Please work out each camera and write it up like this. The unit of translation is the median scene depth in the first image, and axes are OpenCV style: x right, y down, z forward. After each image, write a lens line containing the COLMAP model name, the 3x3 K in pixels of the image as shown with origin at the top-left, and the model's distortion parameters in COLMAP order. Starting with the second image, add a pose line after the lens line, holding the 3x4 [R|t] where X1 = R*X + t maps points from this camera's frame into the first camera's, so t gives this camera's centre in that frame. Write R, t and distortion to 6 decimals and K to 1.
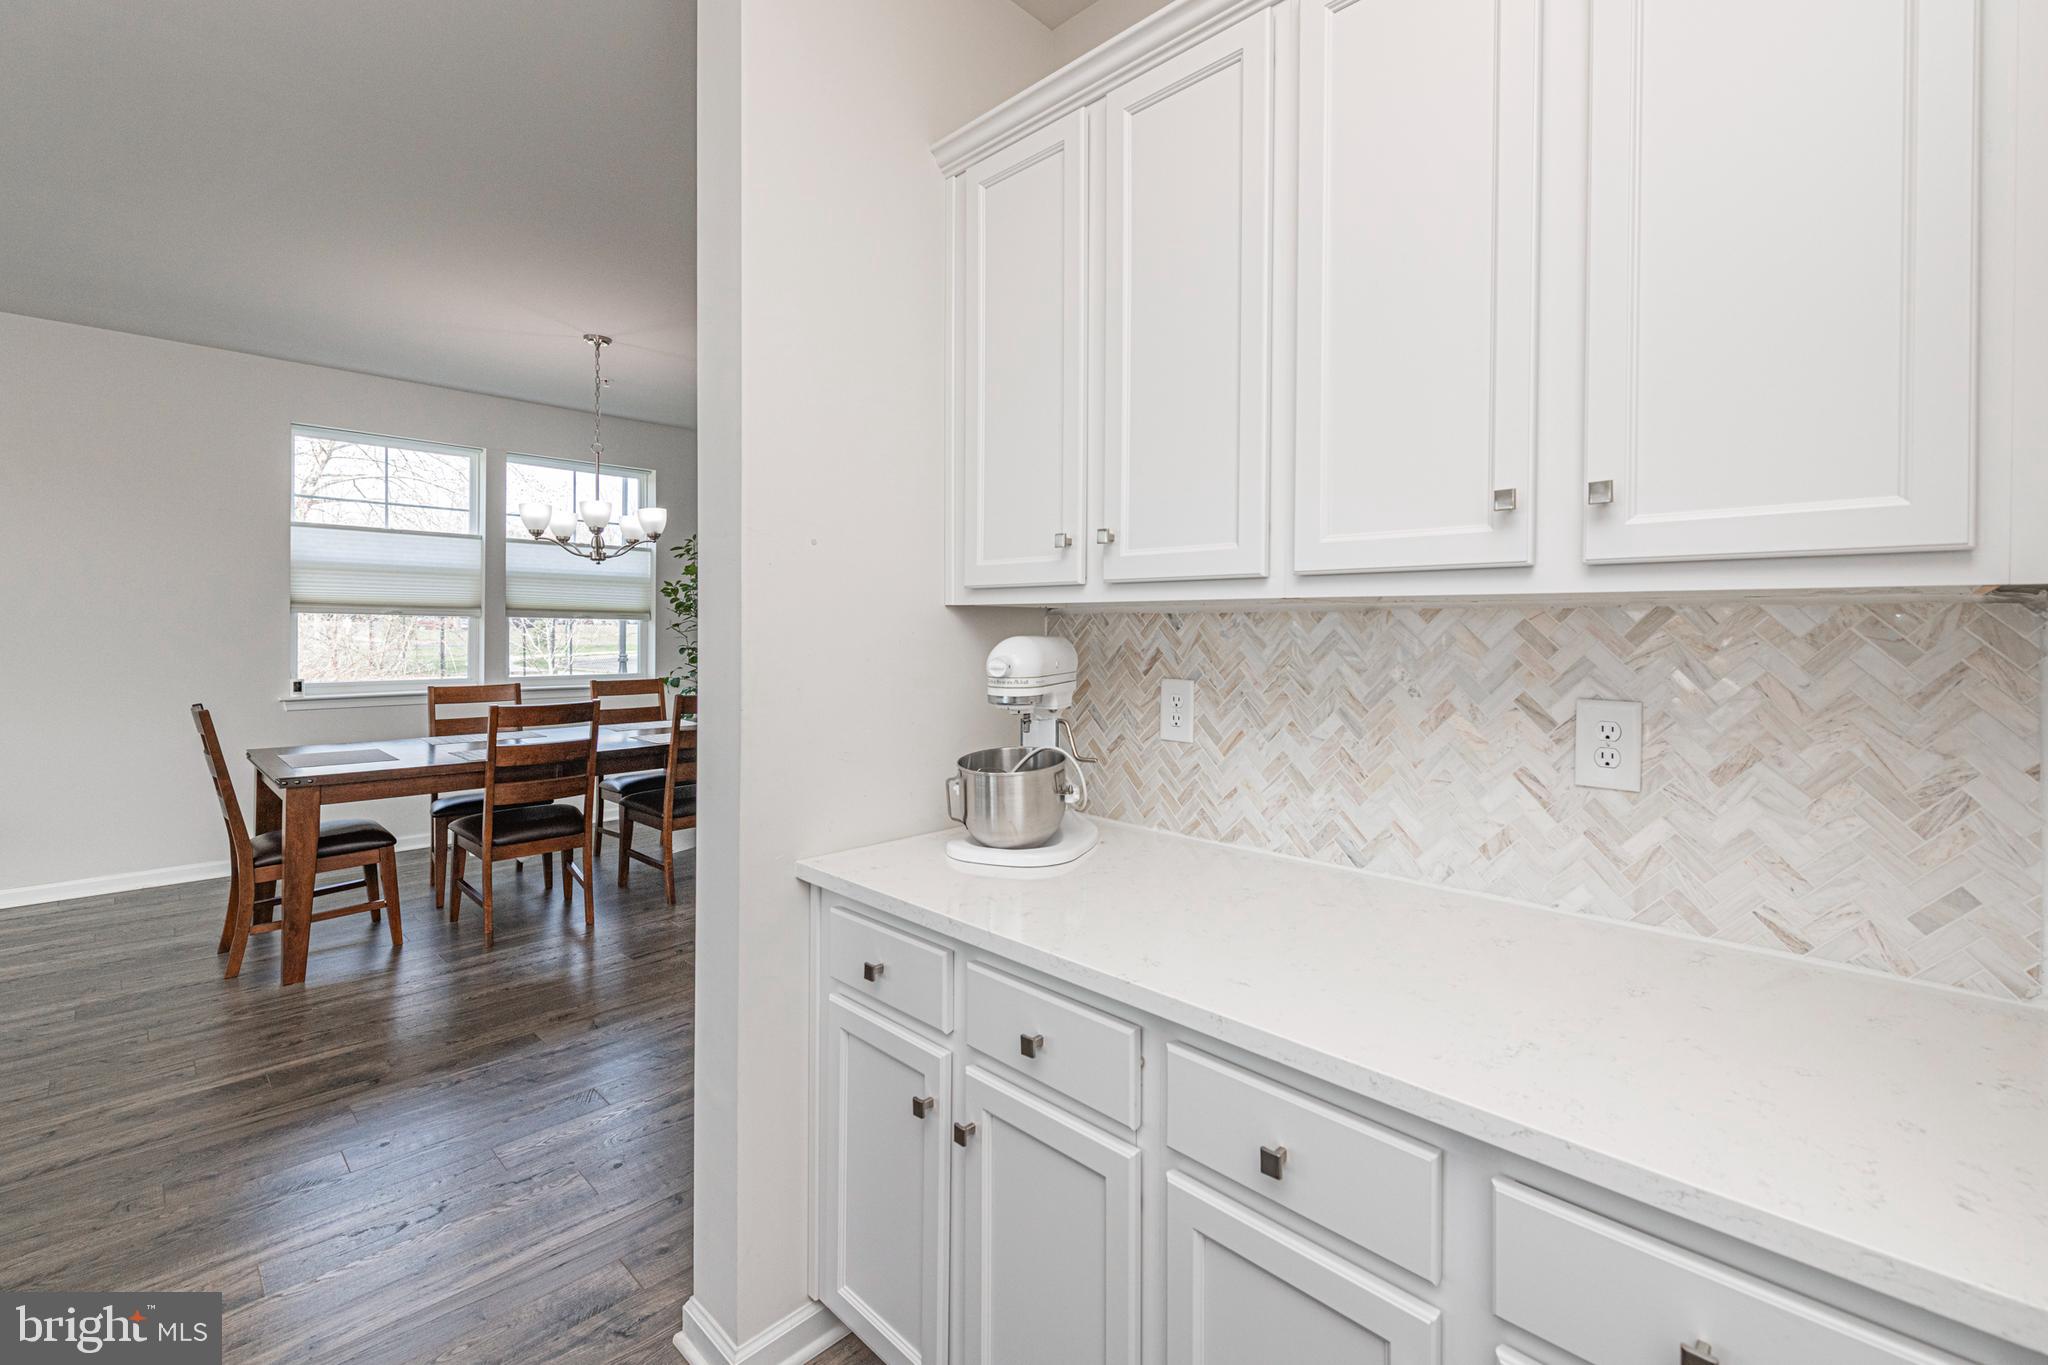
lens RADIAL K [[868.0, 0, 1120.2], [0, 868.0, 636.4], [0, 0, 1]] dist [0.005021, 0.000175]
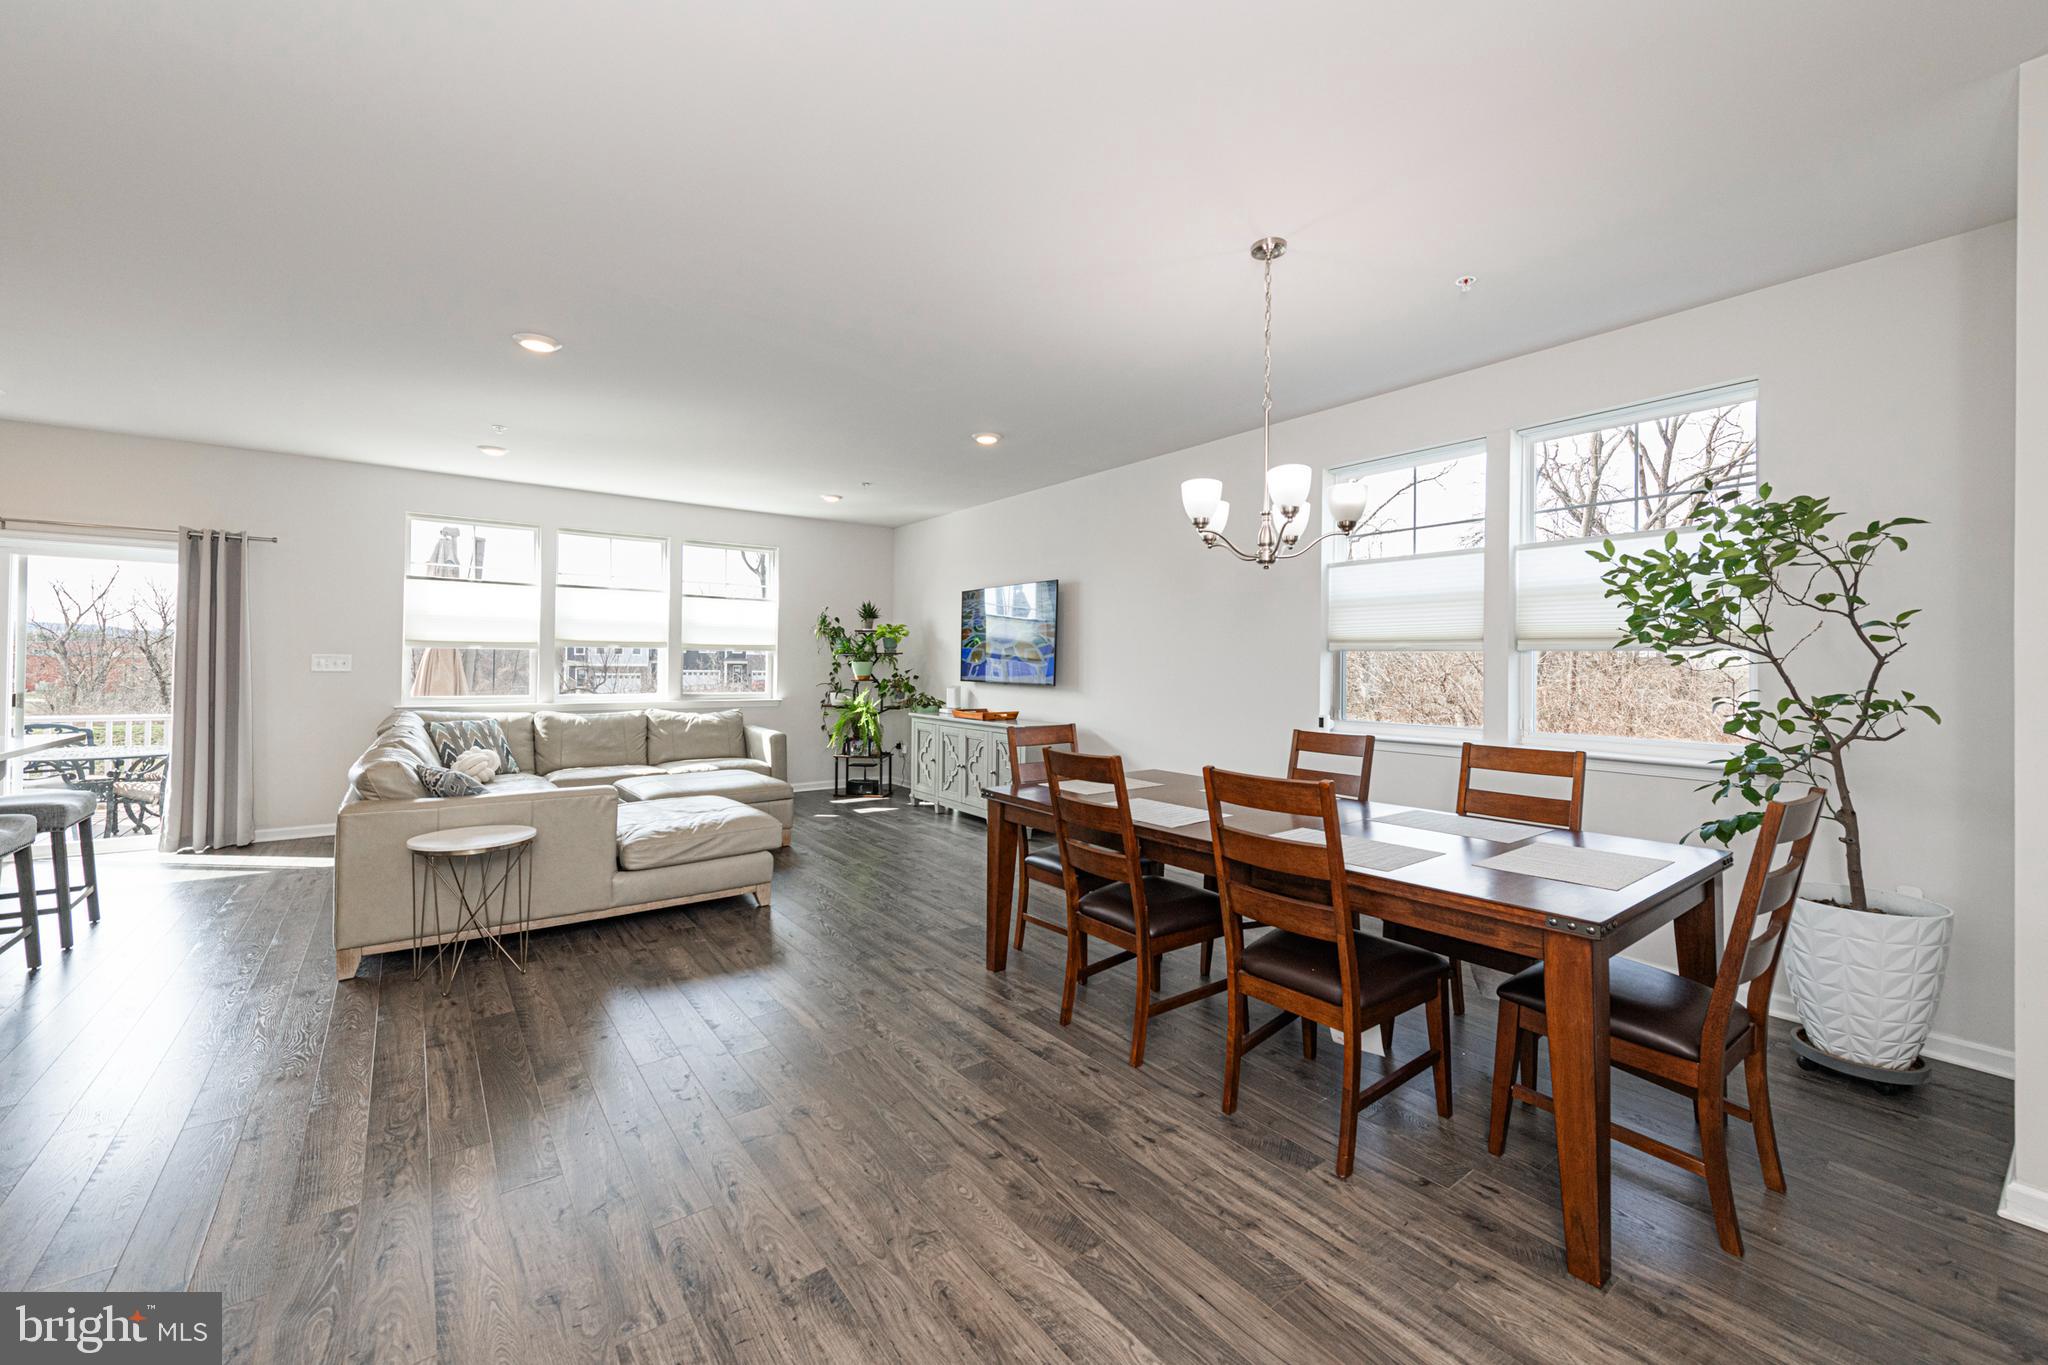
lens RADIAL K [[802.4, 0, 1022.0], [0, 802.4, 664.0], [0, 0, 1]] dist [0.005353, -0.000288]
pose [[-0.201167, -0.013394, -0.979465, 0.180392], [-0.014565, 0.999837, -0.010682, 0.009337], [0.979449, 0.012117, -0.201329, 2.609313]]
